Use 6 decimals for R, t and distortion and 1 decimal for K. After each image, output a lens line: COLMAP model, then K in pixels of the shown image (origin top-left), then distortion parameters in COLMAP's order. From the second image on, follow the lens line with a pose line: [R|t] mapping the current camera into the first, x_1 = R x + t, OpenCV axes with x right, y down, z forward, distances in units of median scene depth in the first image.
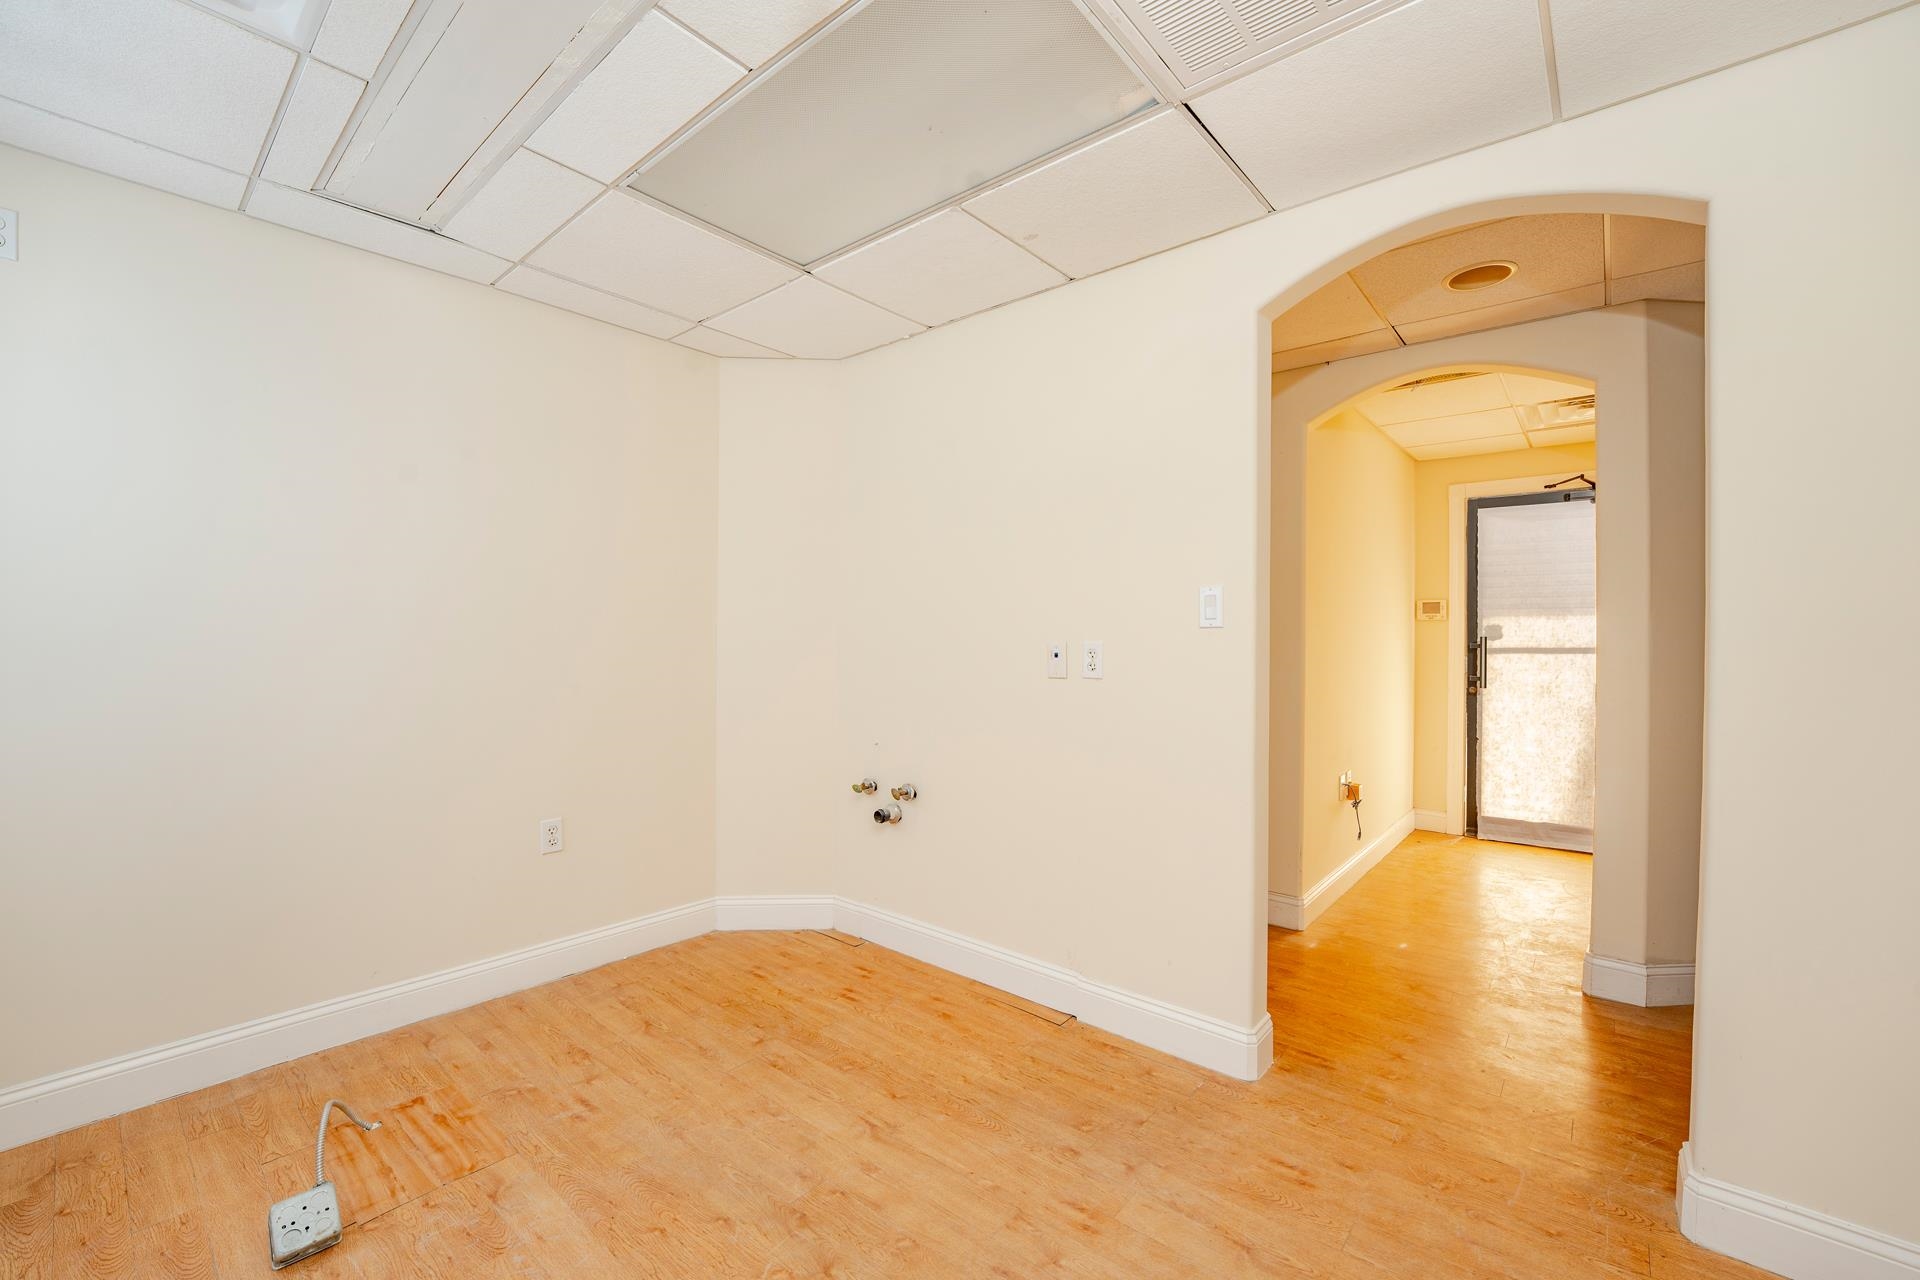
lens RADIAL K [[778.9, 0, 960.0], [0, 778.9, 640.0], [0, 0, 1]] dist [-0.033663, 0.005413]
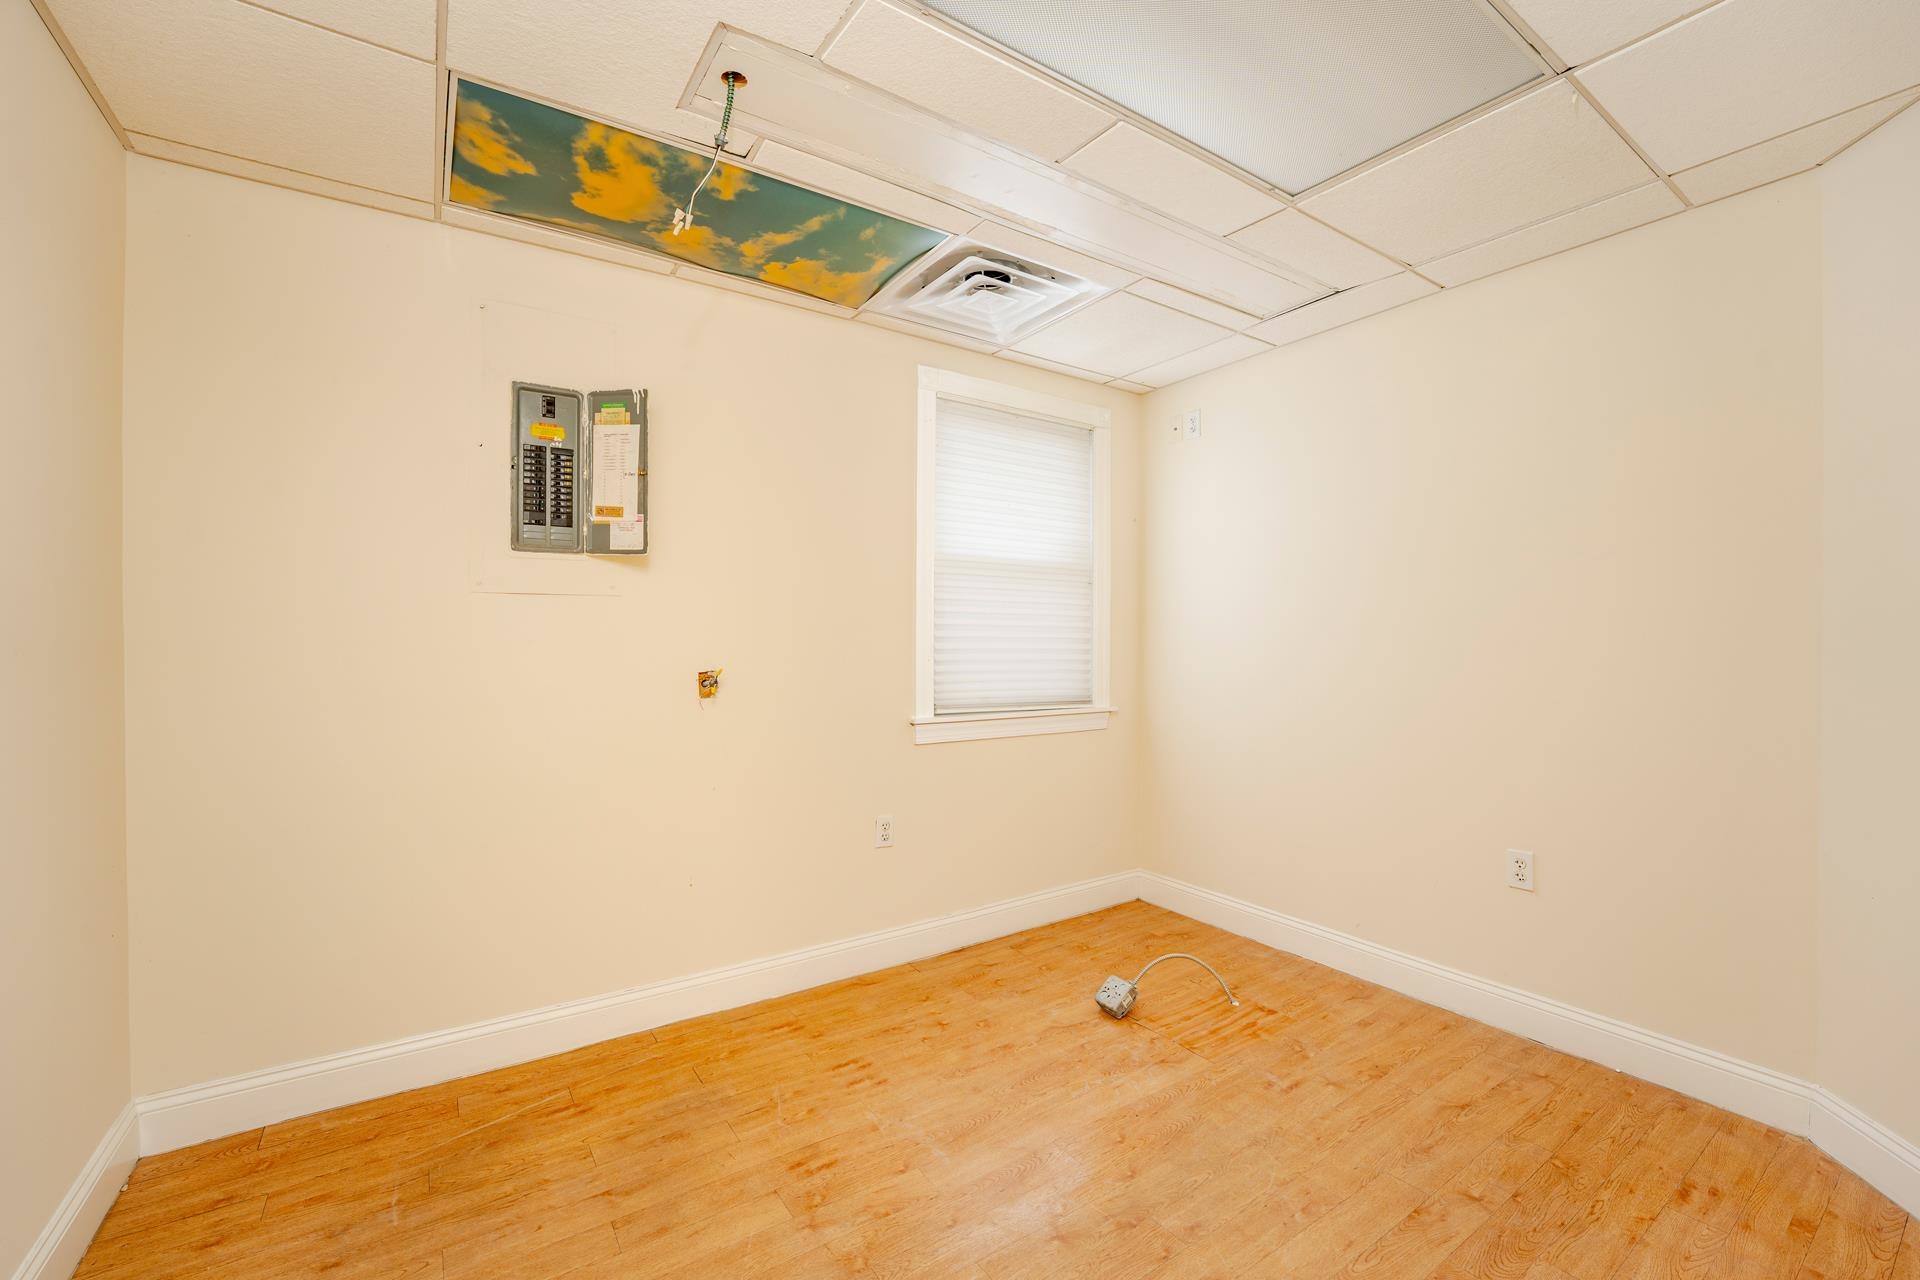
lens RADIAL K [[778.9, 0, 960.0], [0, 778.9, 640.0], [0, 0, 1]] dist [-0.033663, 0.005413]
pose [[-0.260256, -0.003939, -0.965532, 0.571412], [-0.007781, 0.999968, -0.001982, -0.000376], [0.965508, 0.006997, -0.260278, 0.732132]]
